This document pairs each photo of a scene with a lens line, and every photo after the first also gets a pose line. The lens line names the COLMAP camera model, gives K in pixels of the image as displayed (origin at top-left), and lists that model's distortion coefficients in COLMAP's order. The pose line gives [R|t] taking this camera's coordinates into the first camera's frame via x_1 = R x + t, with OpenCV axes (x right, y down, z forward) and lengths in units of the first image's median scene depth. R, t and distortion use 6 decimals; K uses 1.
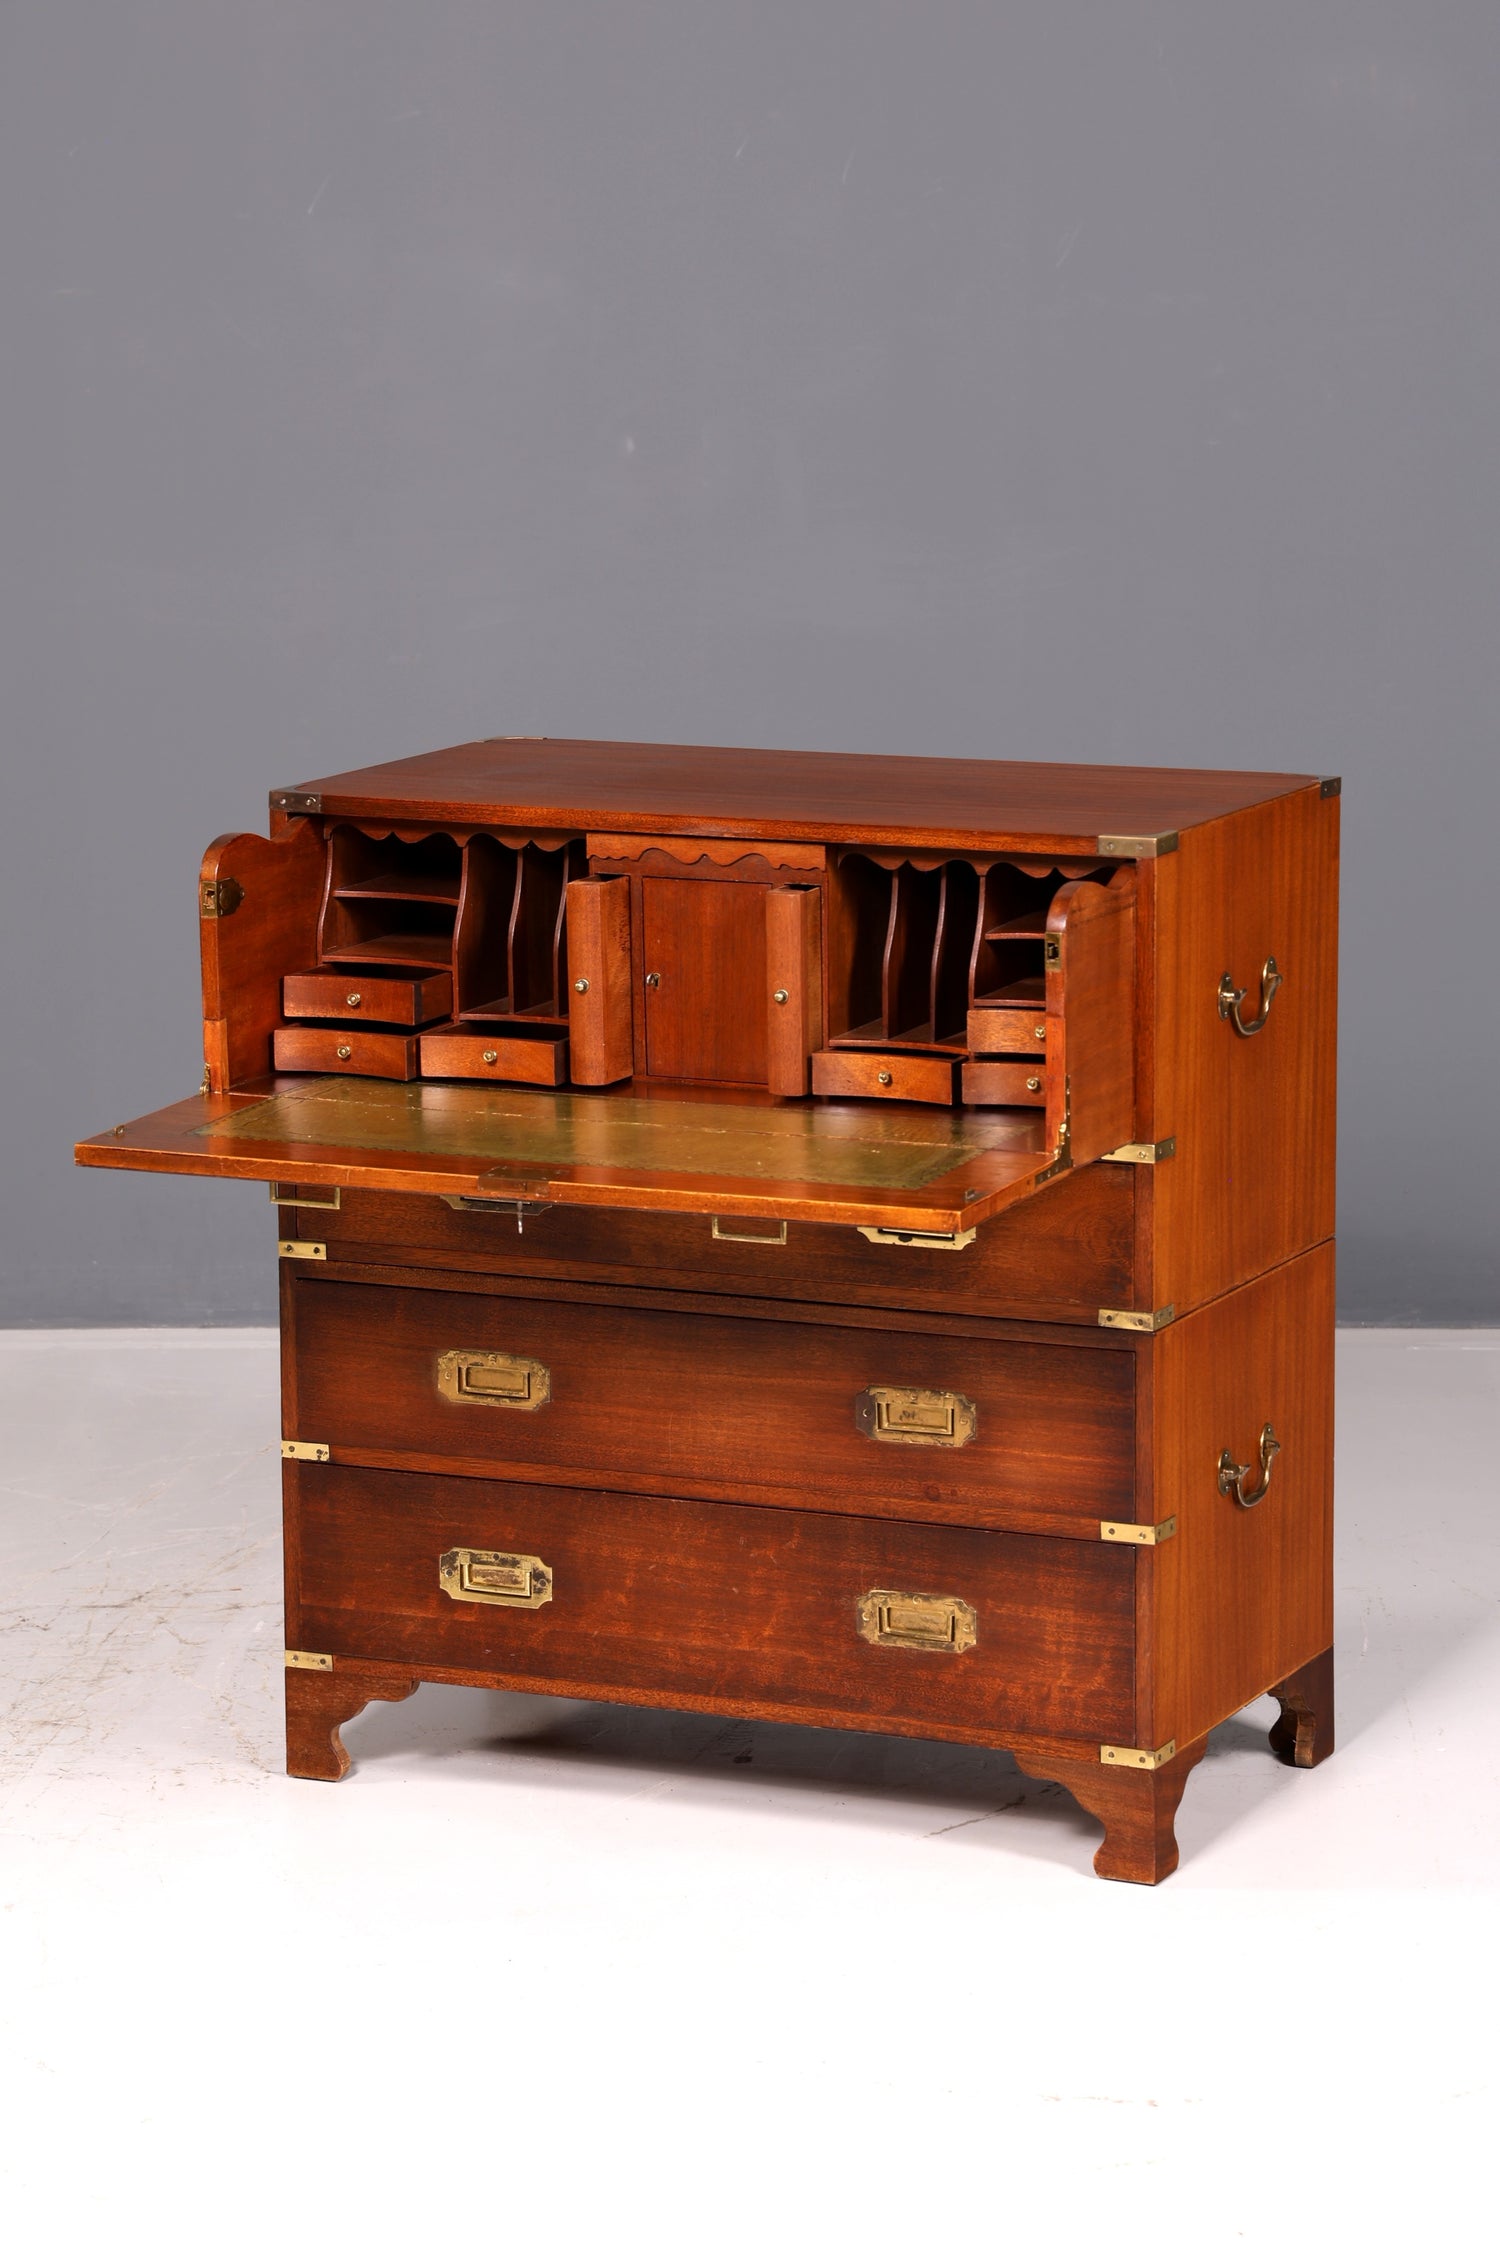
lens RADIAL K [[7481.4, 0, 750.7], [0, 7481.4, 1119.2], [0, 0, 1]] dist [1.105915, 0.000000]
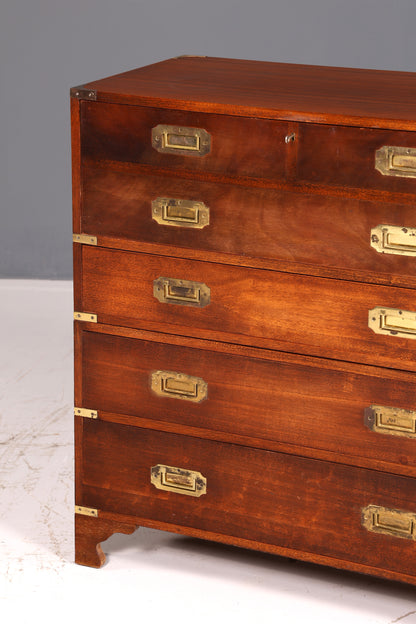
lens RADIAL K [[2074.8, 0, 205.6], [0, 2074.8, 317.7], [0, 0, 1]] dist [1.105915, 0.000000]
pose [[0.999797, 0.019820, -0.003645, -0.025502], [-0.019230, 0.992385, 0.121662, -0.051796], [0.006029, -0.121568, 0.992565, 0.447656]]
